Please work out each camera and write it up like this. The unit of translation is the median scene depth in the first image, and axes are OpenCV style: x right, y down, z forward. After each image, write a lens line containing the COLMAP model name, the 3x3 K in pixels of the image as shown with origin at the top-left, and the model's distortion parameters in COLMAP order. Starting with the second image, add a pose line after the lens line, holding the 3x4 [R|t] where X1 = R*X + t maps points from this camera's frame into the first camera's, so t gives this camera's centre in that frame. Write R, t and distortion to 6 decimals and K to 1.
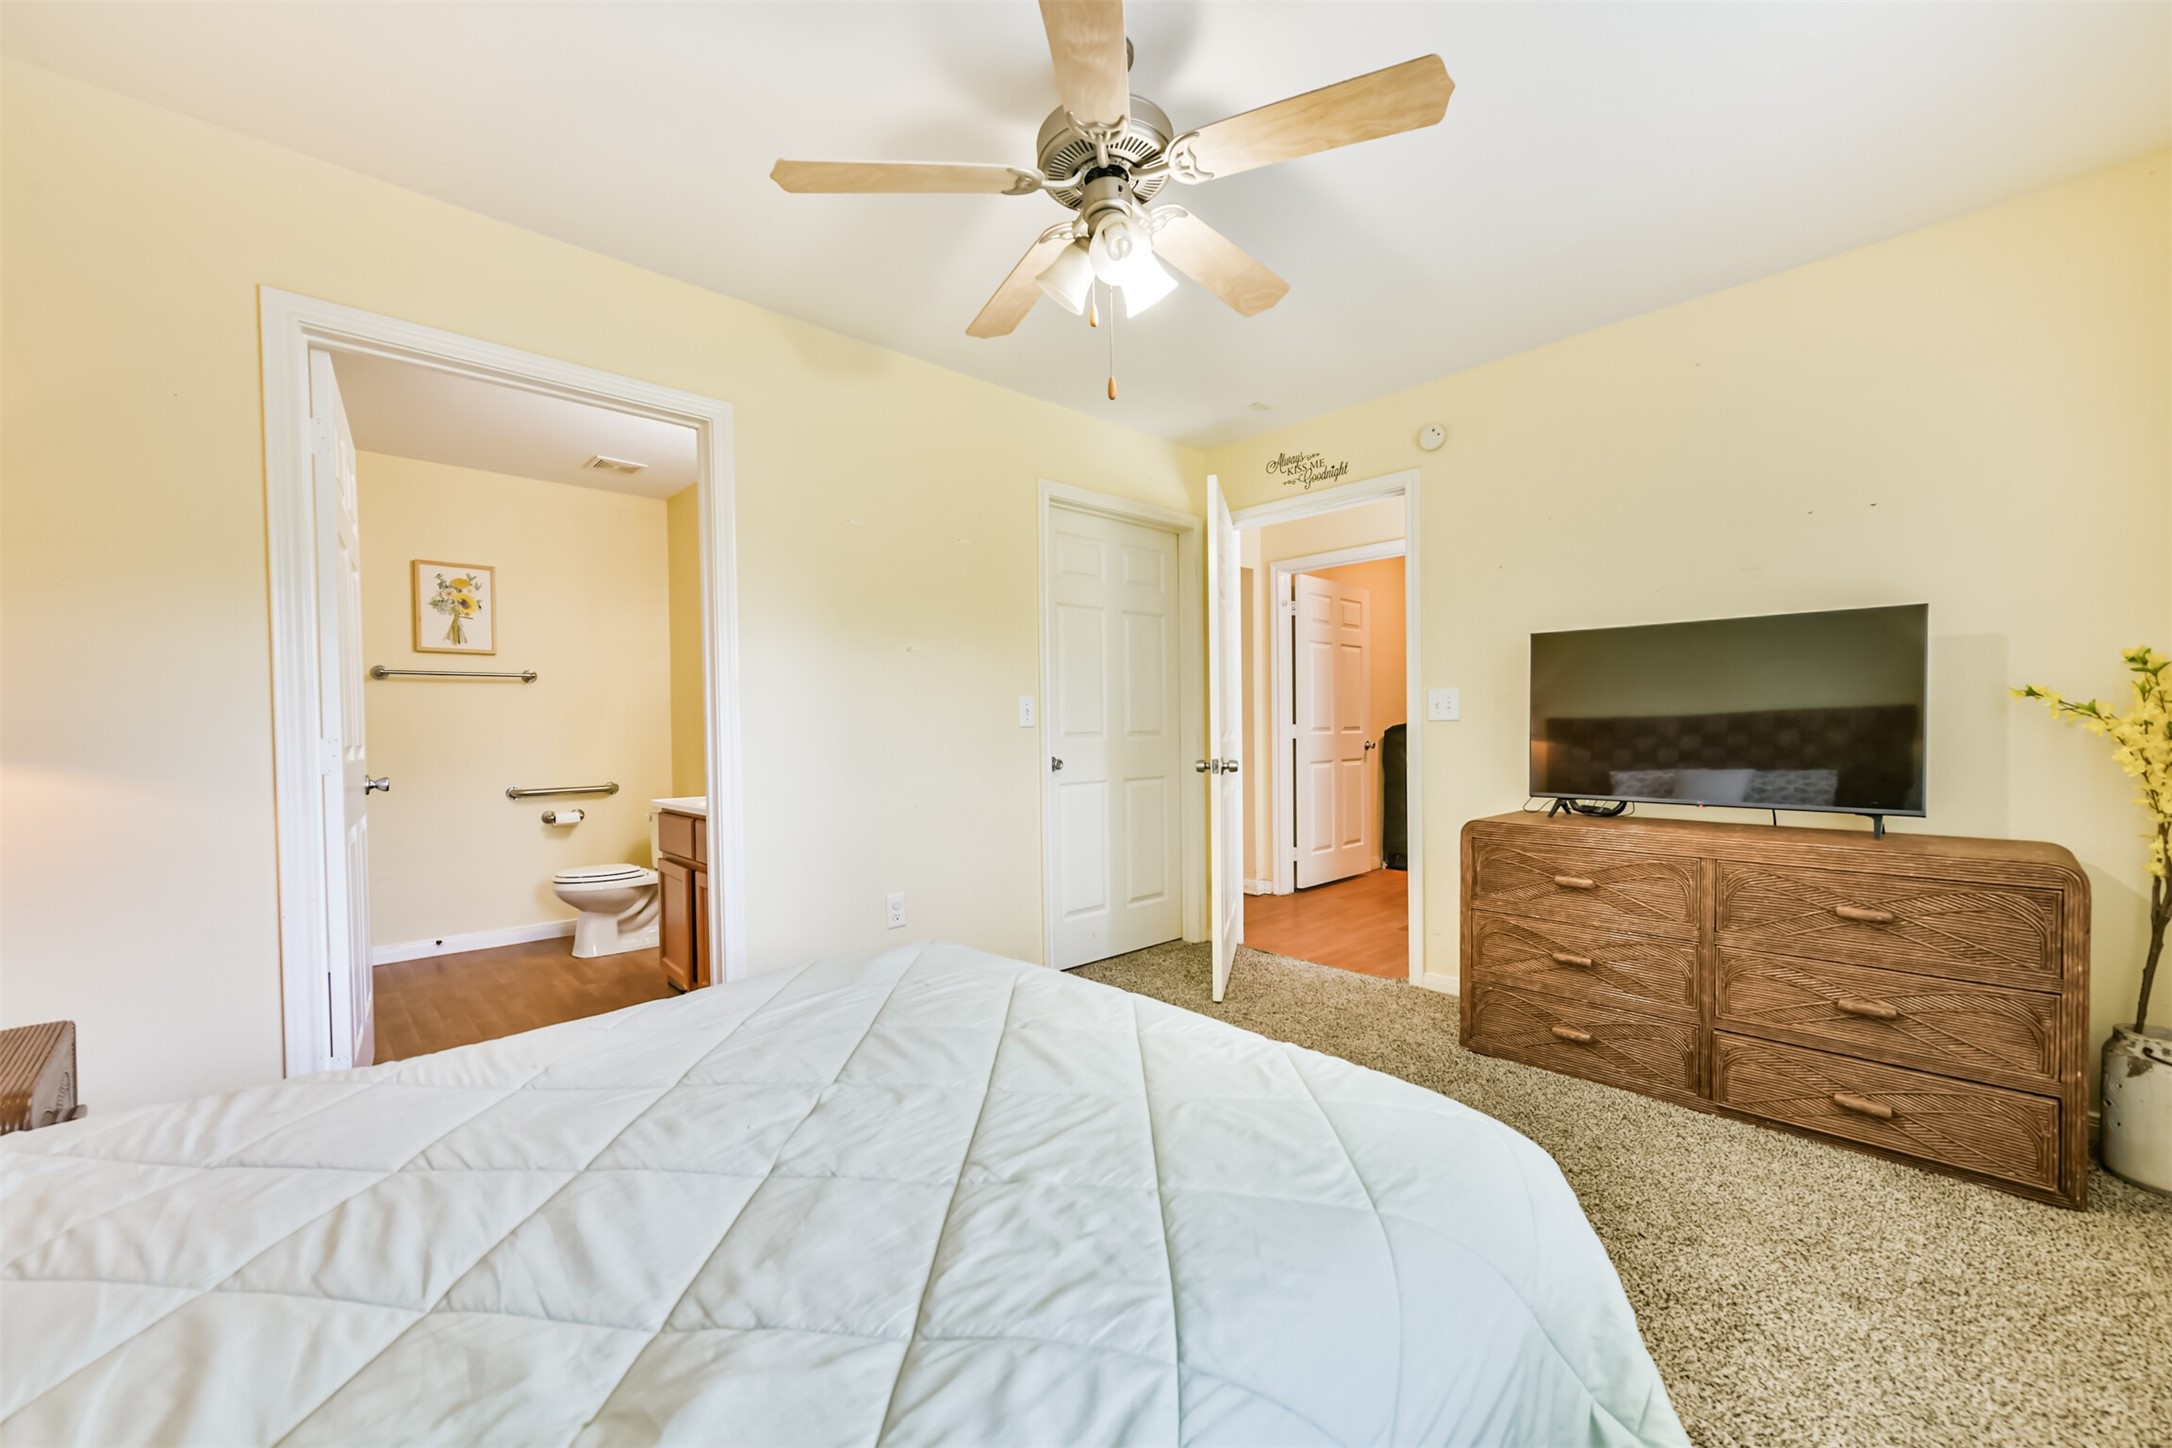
lens RADIAL K [[855.8, 0, 1101.9], [0, 855.8, 736.0], [0, 0, 1]] dist [0.000116, -0.000940]
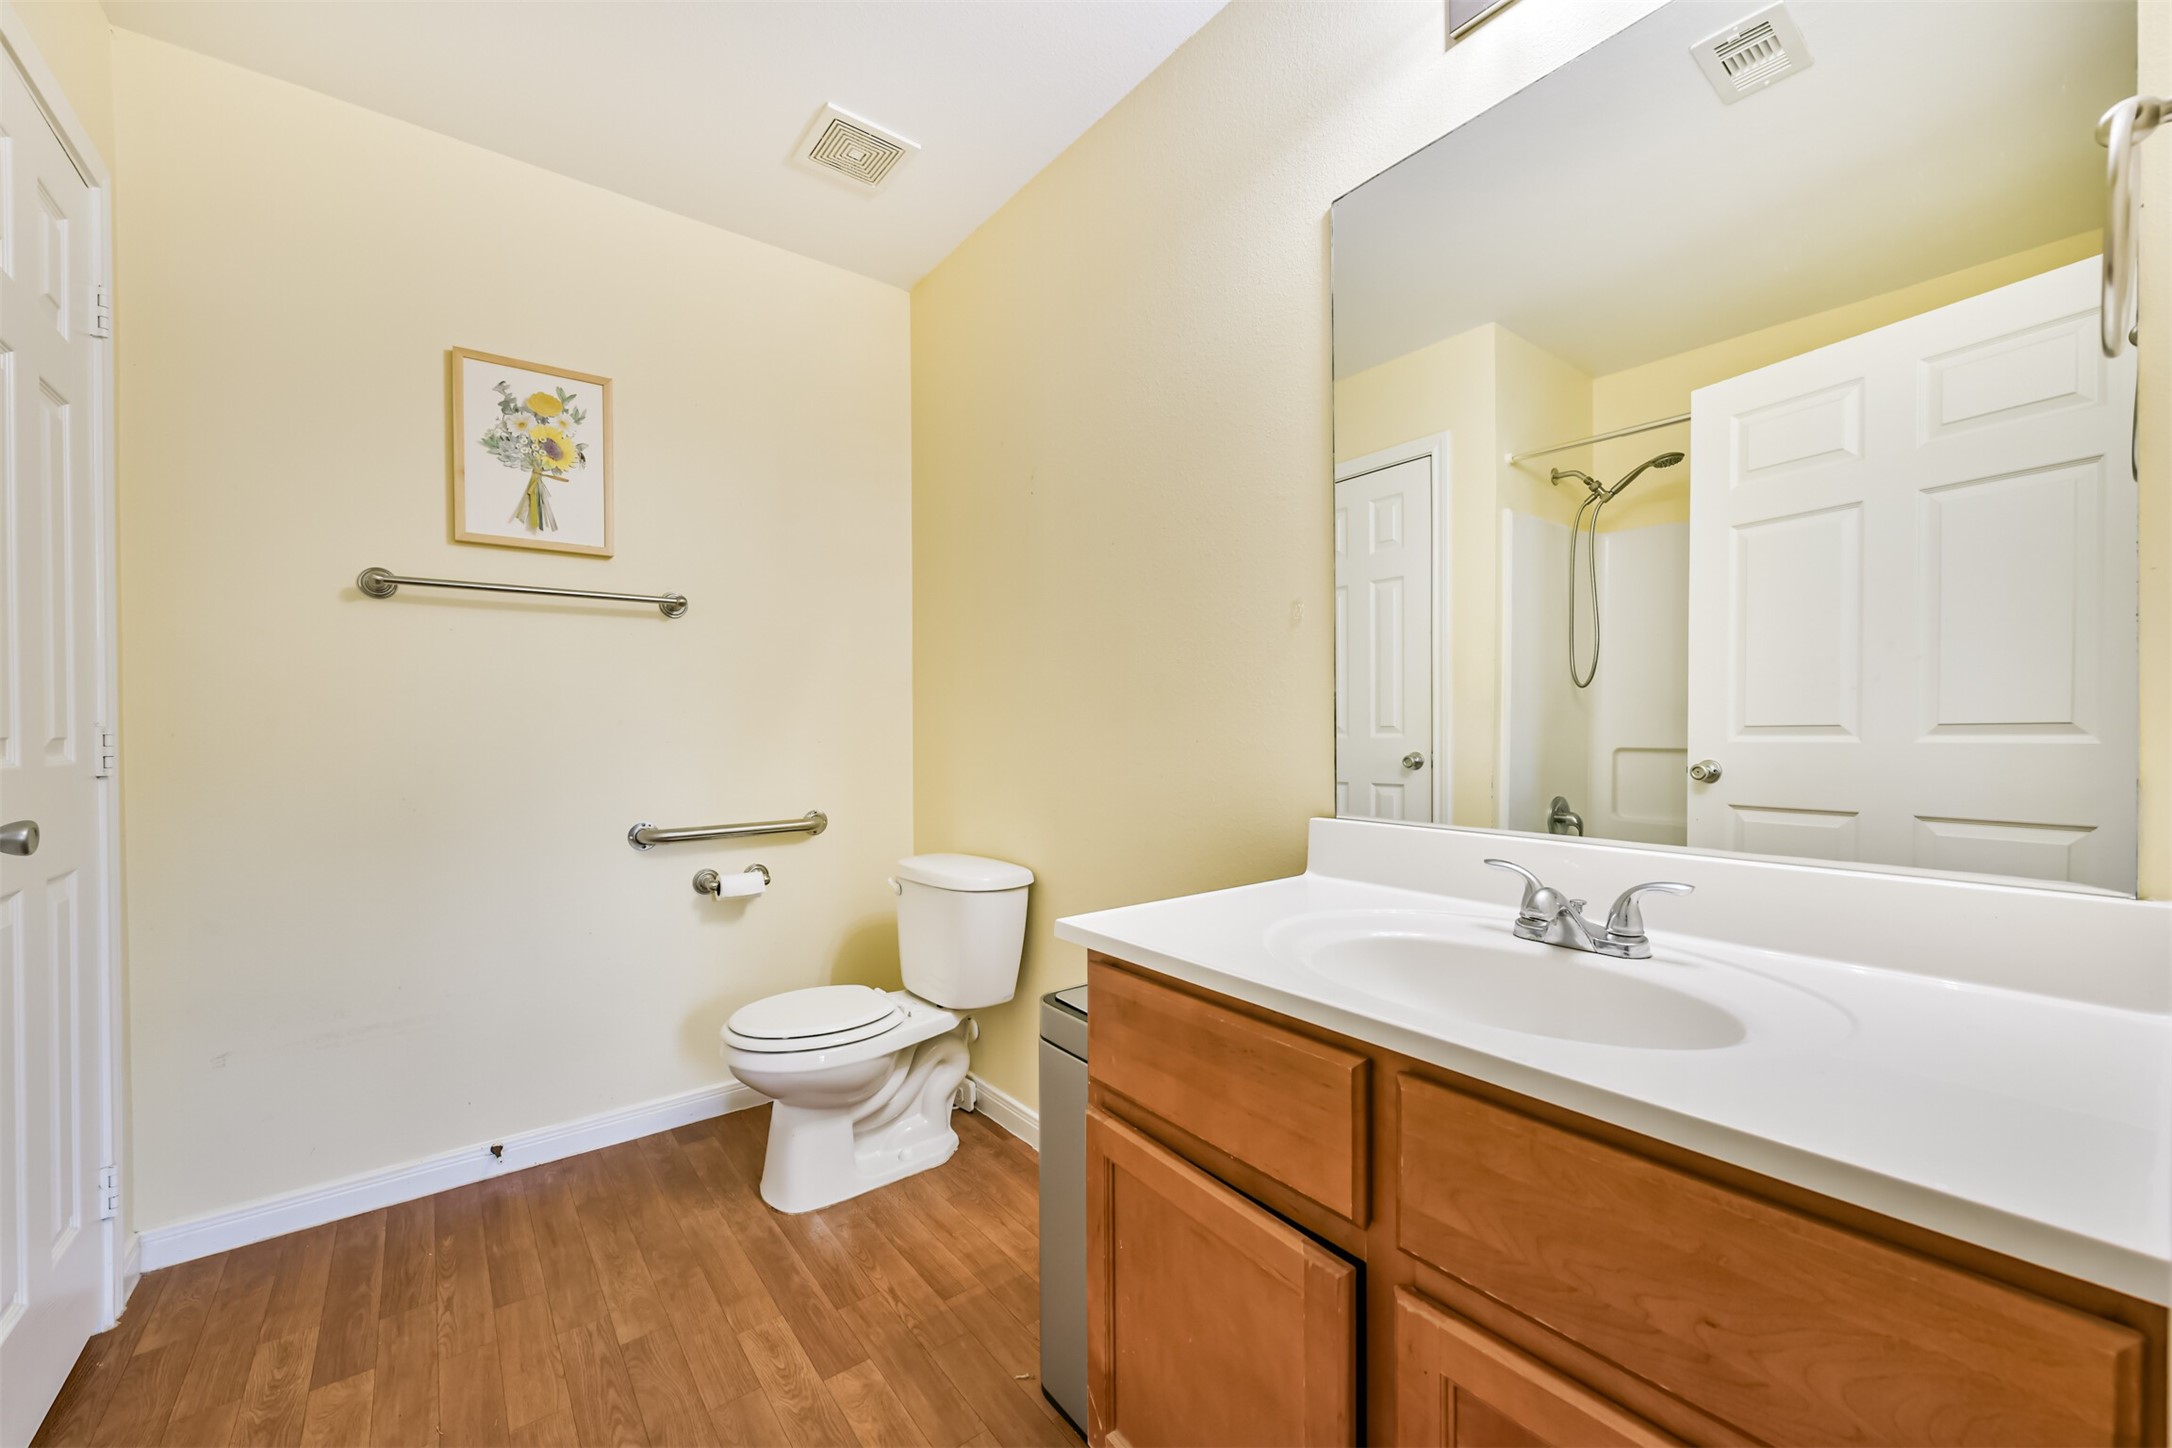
lens RADIAL K [[855.8, 0, 1084.0], [0, 855.8, 730.4], [0, 0, 1]] dist [0.000116, -0.000940]
pose [[0.993224, 0.000232, -0.116219, -0.390640], [-0.001583, 0.999932, -0.011527, 0.010285], [0.116208, 0.011633, 0.993157, 0.557336]]
